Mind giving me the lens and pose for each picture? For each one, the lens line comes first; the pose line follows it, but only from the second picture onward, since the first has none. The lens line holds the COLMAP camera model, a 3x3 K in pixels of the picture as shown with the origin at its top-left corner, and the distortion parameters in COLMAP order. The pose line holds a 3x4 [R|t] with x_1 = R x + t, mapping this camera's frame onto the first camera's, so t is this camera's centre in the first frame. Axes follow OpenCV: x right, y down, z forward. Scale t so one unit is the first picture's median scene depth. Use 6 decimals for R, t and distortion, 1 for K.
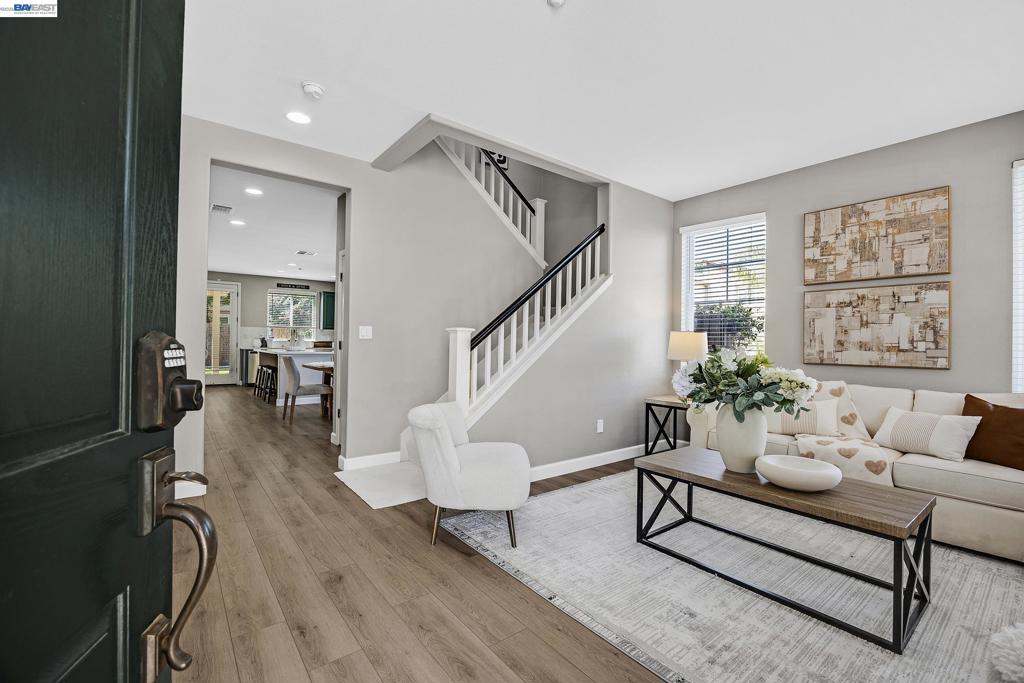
lens RADIAL K [[434.6, 0, 511.0], [0, 434.6, 343.1], [0, 0, 1]] dist [-0.022134, 0.001182]
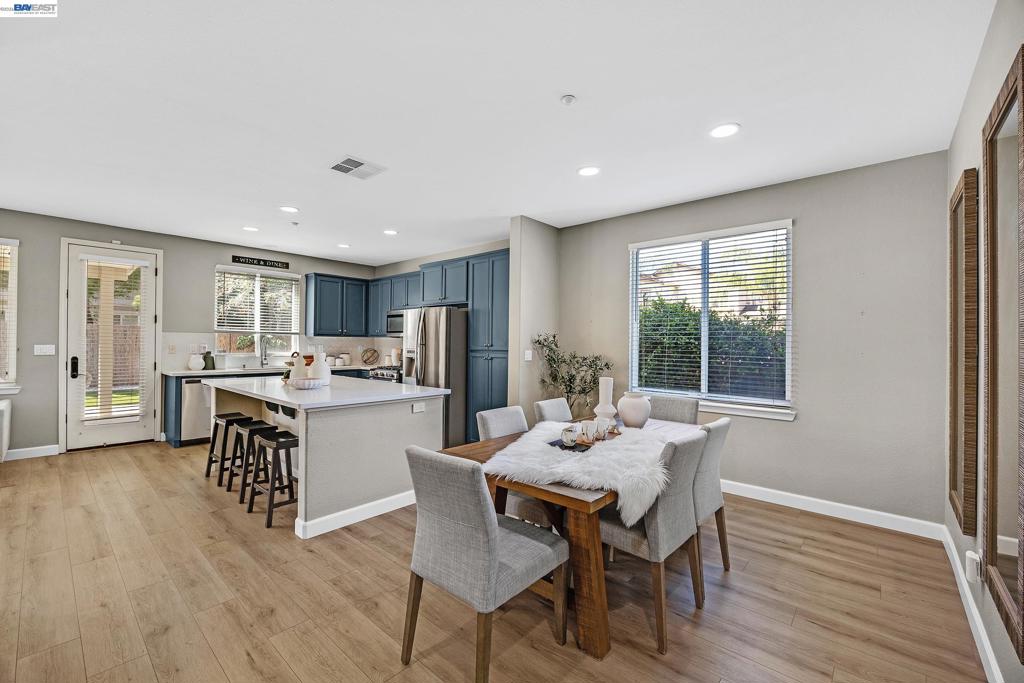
lens RADIAL K [[419.7, 0, 517.1], [0, 419.7, 343.3], [0, 0, 1]] dist [-0.010719, 0.000205]
pose [[0.982979, -0.006739, 0.183597, -0.274003], [0.006675, 0.999977, 0.000968, -0.021021], [-0.183599, 0.000274, 0.983001, 0.388842]]
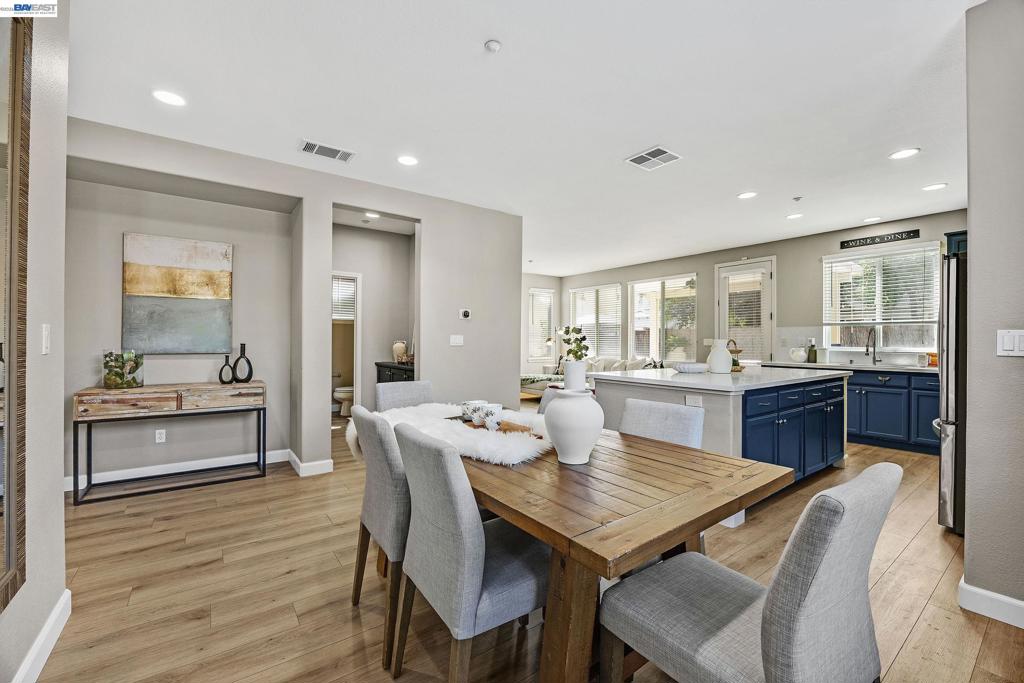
lens RADIAL K [[419.7, 0, 511.8], [0, 419.7, 342.8], [0, 0, 1]] dist [-0.010719, 0.000205]
pose [[-0.033252, -0.015108, -0.999333, -0.020878], [-0.009625, 0.999844, -0.014795, -0.003692], [0.999401, 0.009127, -0.033392, 0.613392]]
